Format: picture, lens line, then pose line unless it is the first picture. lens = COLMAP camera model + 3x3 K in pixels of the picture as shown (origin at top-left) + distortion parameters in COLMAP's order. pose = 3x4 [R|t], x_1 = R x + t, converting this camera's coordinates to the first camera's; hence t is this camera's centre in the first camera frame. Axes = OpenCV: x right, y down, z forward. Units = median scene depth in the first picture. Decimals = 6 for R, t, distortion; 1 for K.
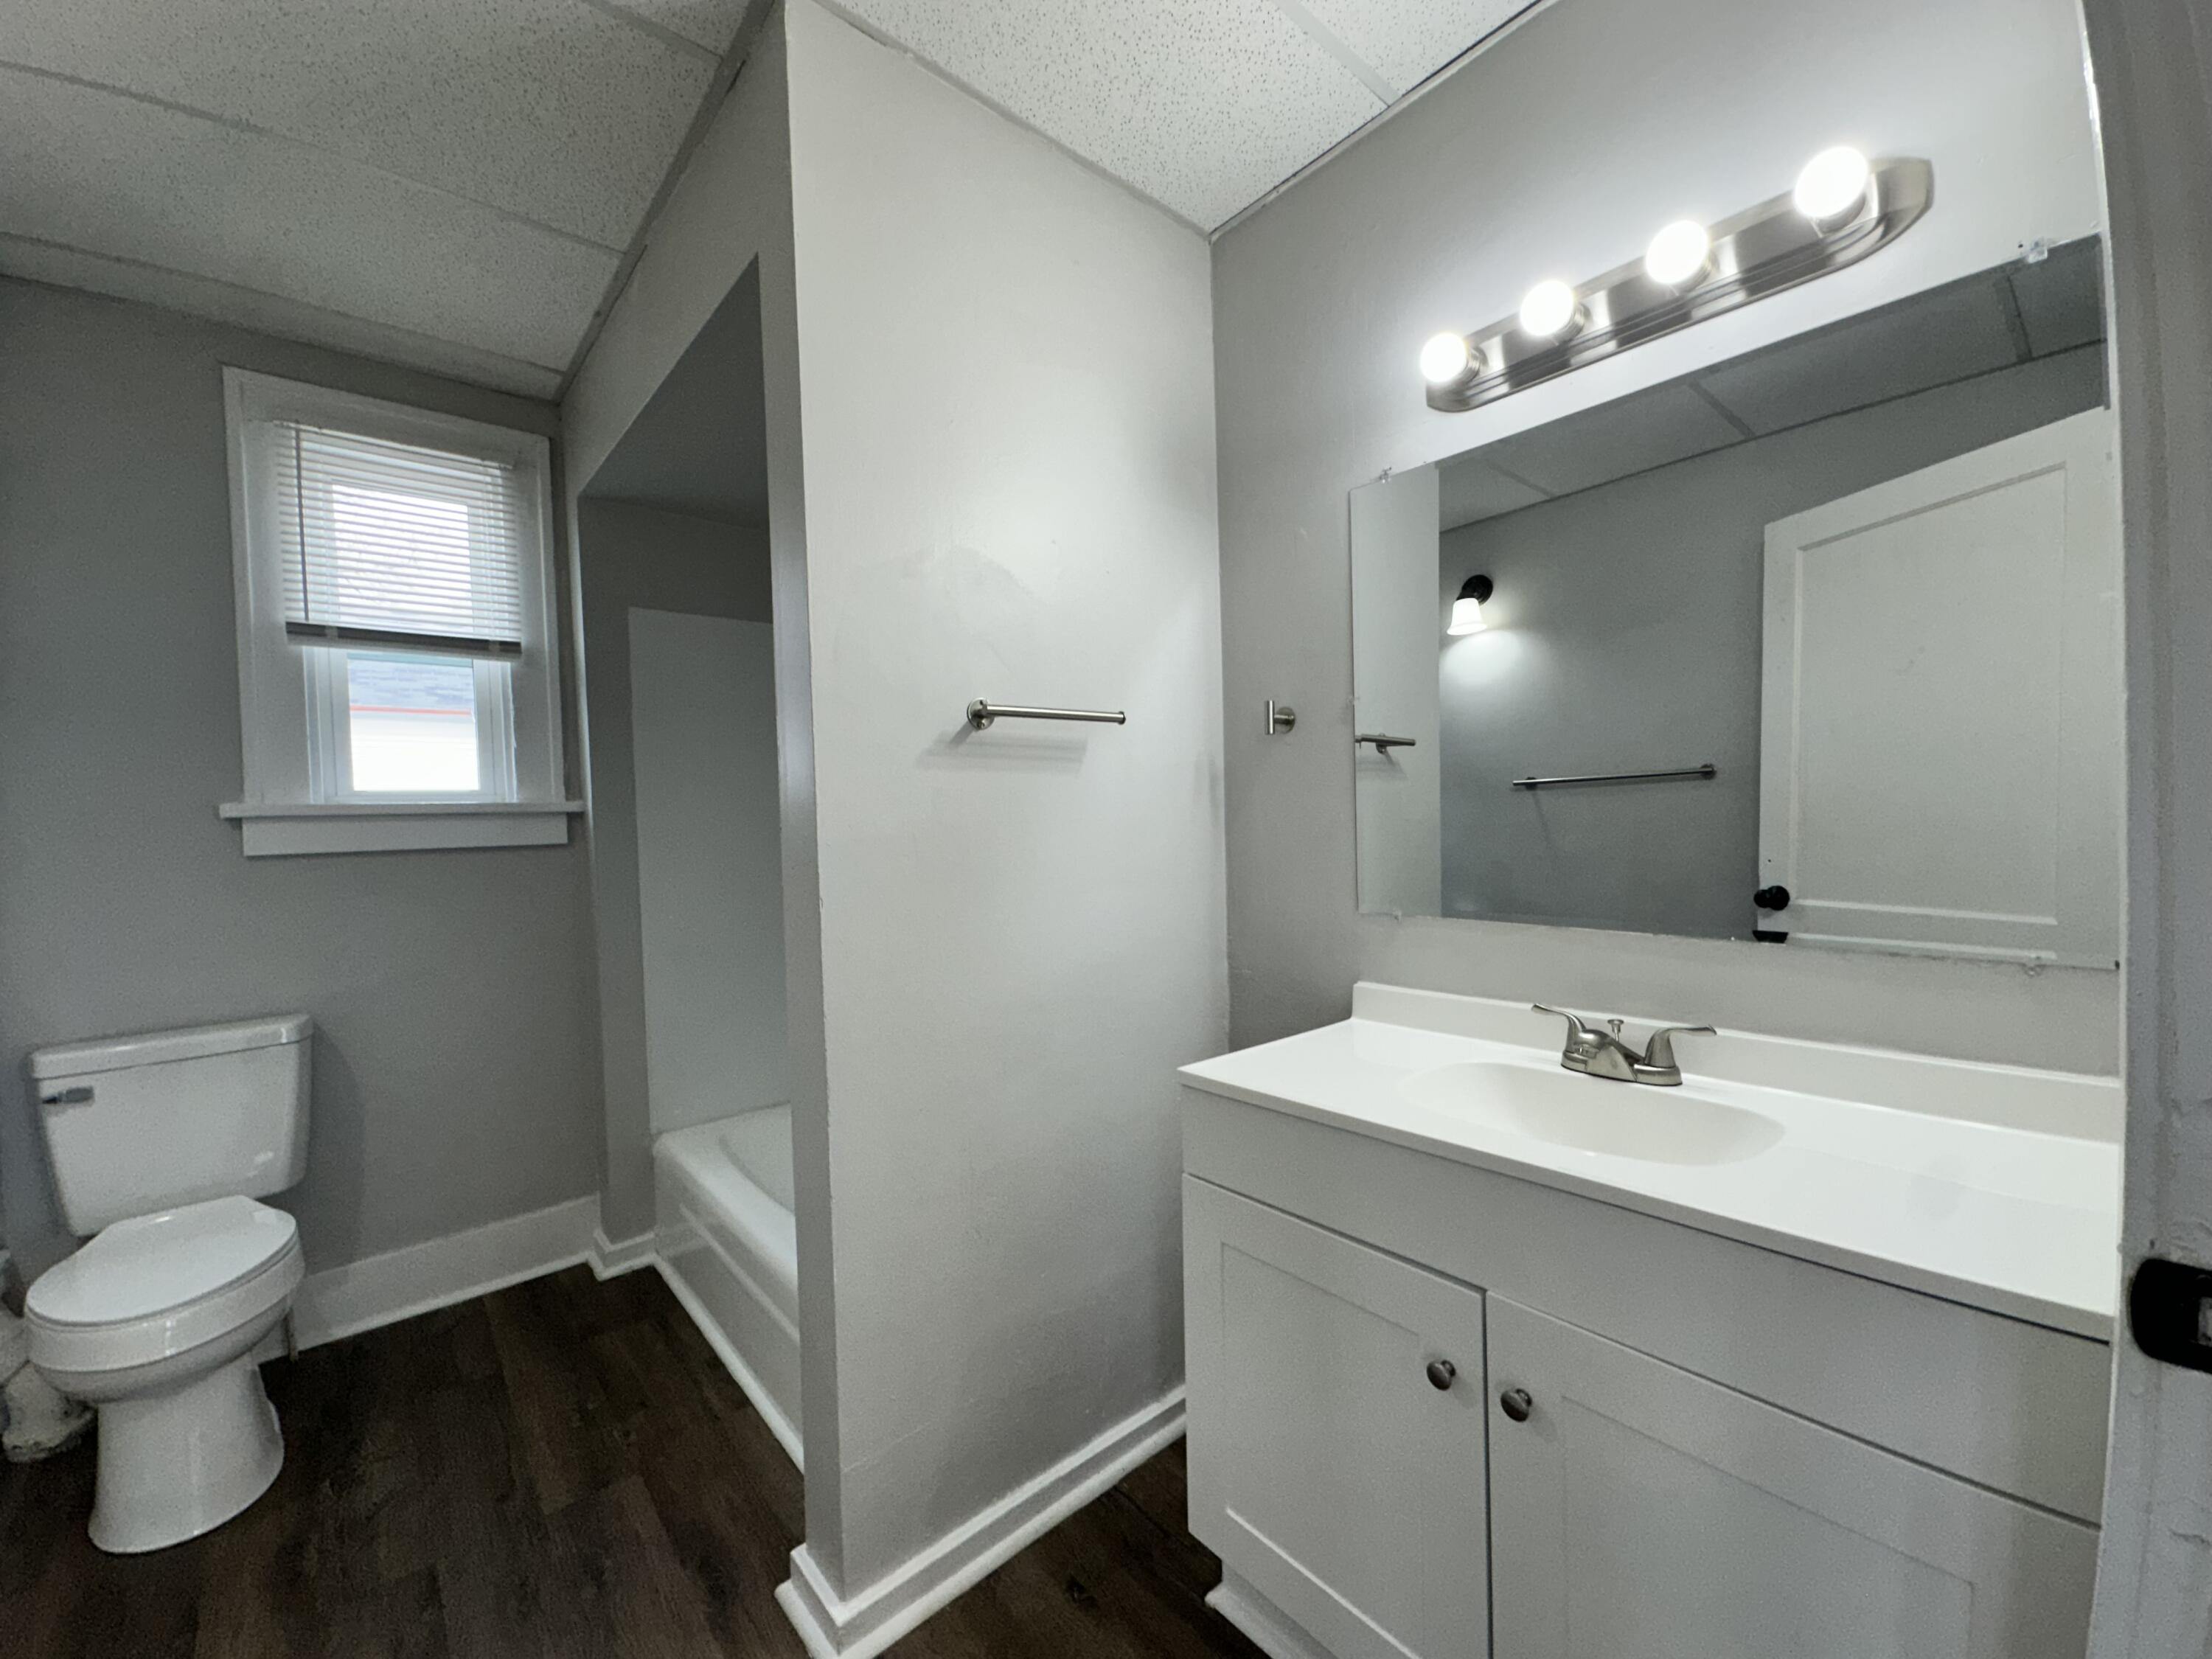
lens RADIAL K [[884.6, 0, 1104.7], [0, 884.6, 834.1], [0, 0, 1]] dist [-0.003158, 0.000132]
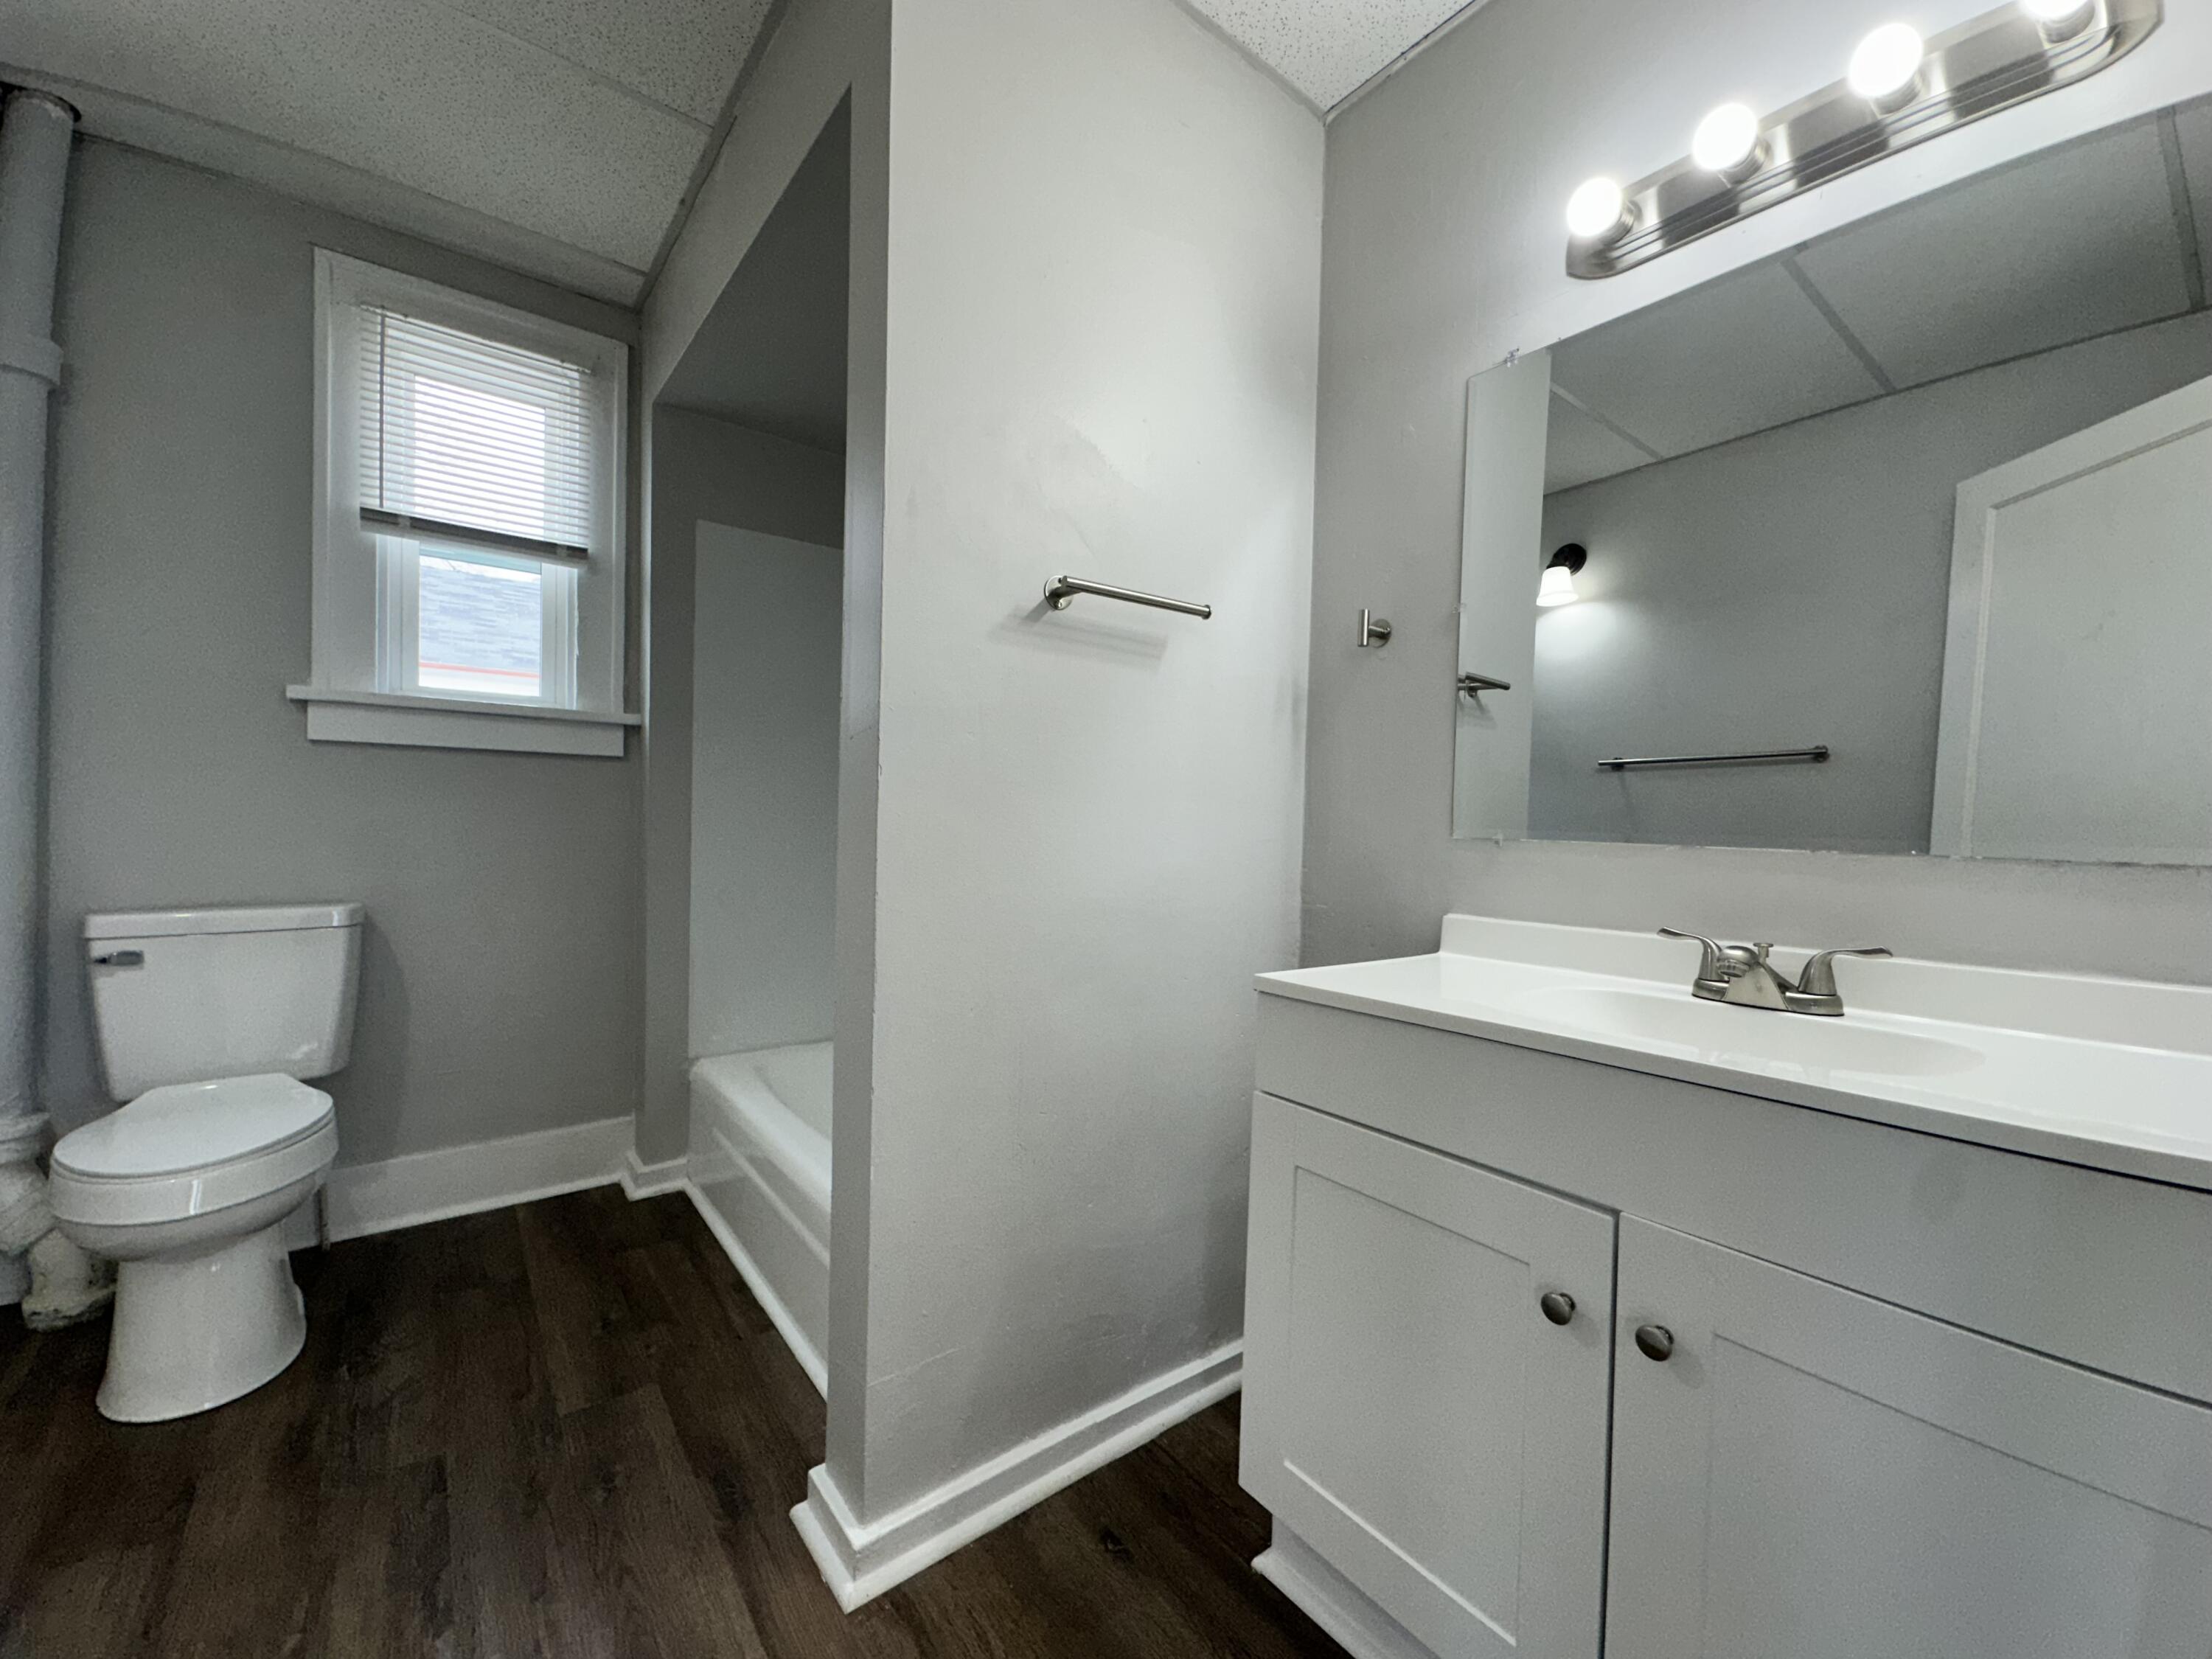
lens RADIAL K [[884.6, 0, 1105.8], [0, 884.6, 831.2], [0, 0, 1]] dist [-0.003158, 0.000132]
pose [[0.997235, 0.054266, -0.050776, -0.024903], [-0.054461, 0.998513, -0.002475, 0.097465], [0.050566, 0.005233, 0.998707, 0.062439]]
